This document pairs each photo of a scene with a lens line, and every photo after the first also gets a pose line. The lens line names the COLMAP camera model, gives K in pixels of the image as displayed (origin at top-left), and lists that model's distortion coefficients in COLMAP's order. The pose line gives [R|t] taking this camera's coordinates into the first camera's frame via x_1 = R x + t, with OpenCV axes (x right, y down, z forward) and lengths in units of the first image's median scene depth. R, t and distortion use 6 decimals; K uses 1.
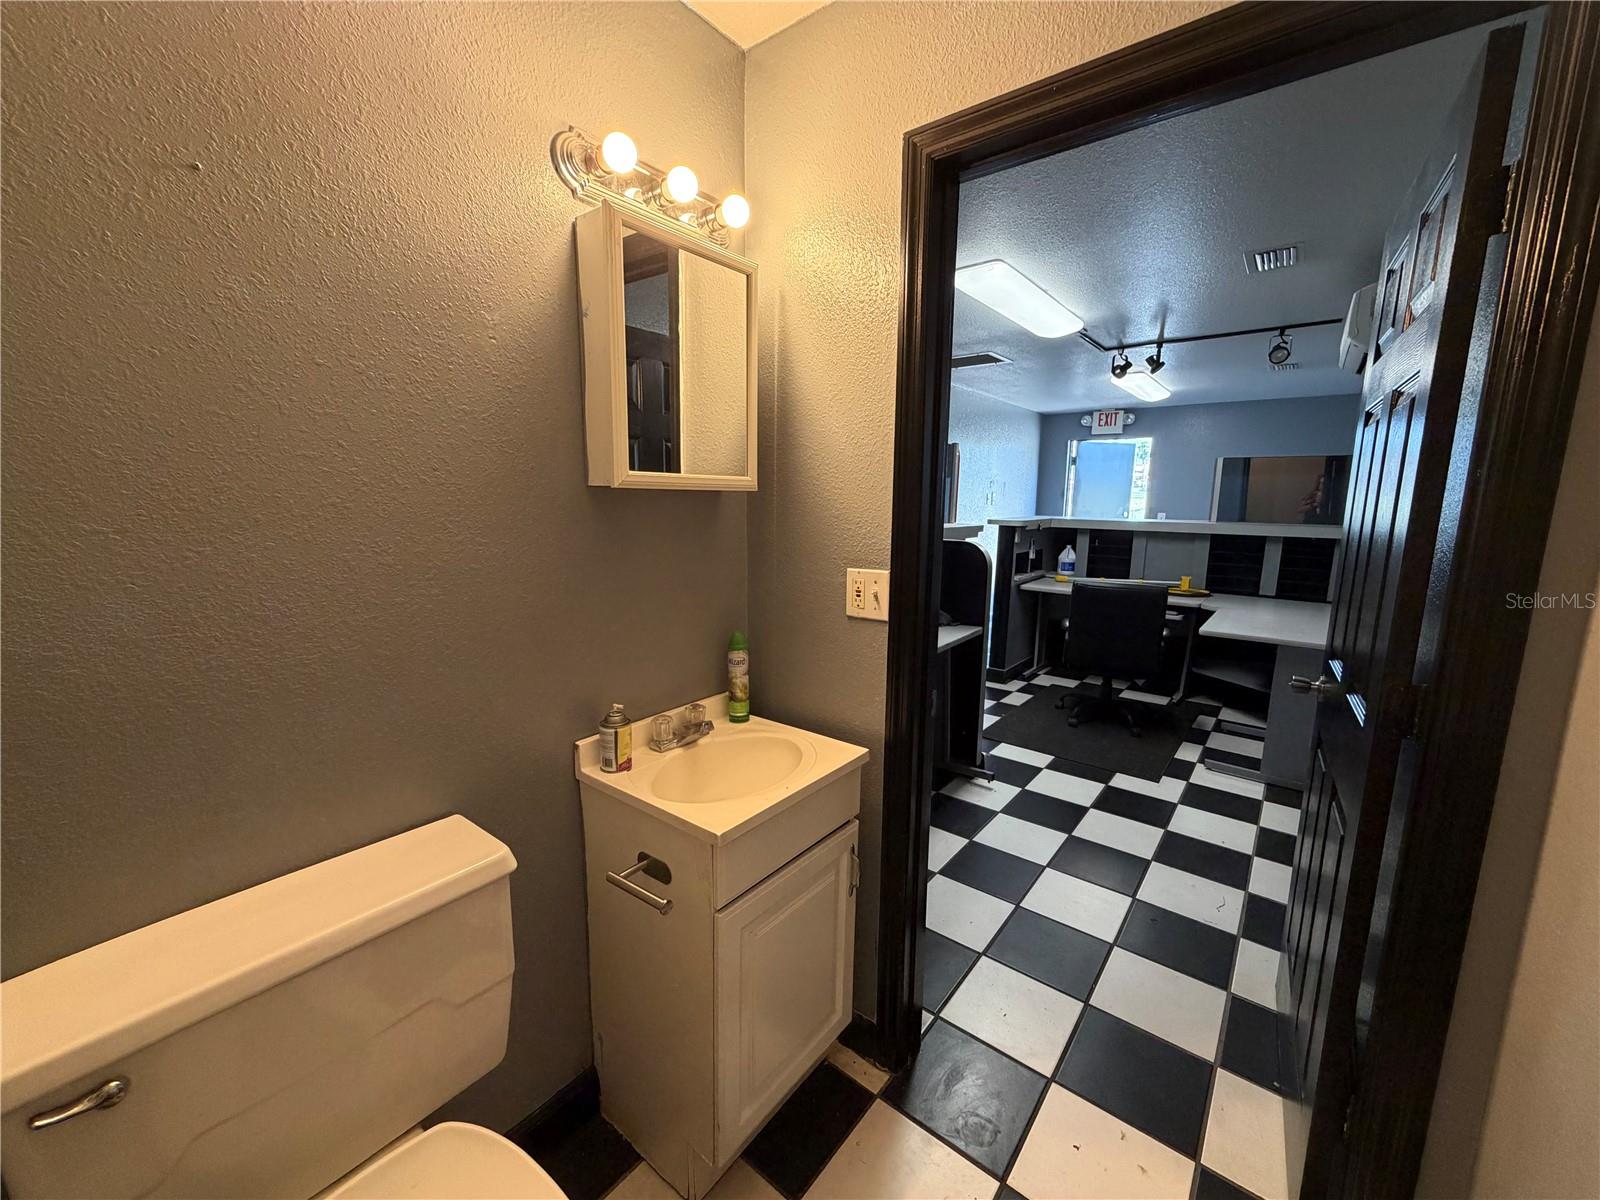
lens RADIAL K [[640.8, 0, 799.4], [0, 640.8, 600.0], [0, 0, 1]] dist [-0.001952, -0.000035]
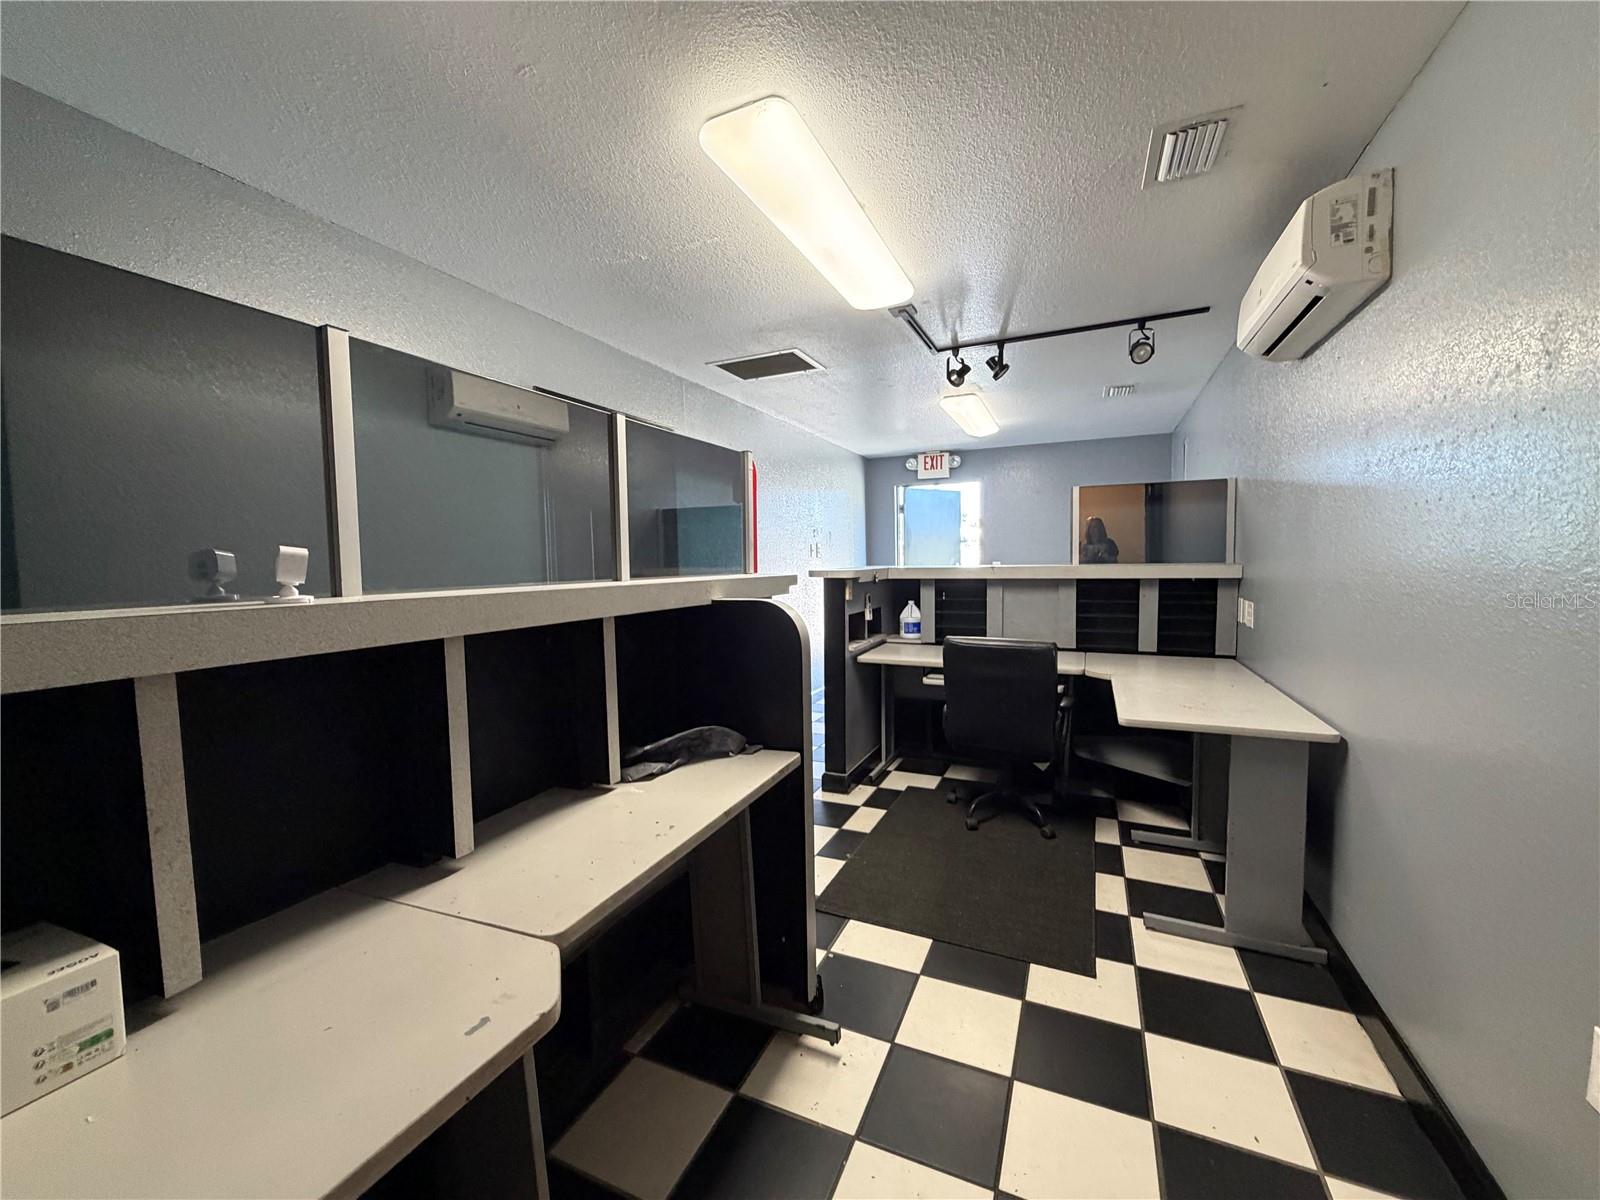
lens RADIAL K [[640.8, 0, 798.7], [0, 640.8, 600.1], [0, 0, 1]] dist [-0.001952, -0.000035]
pose [[0.968737, -0.044532, 0.244060, 0.102851], [0.068731, 0.993426, -0.091546, -0.025800], [-0.238379, 0.105458, 0.965430, 0.298172]]
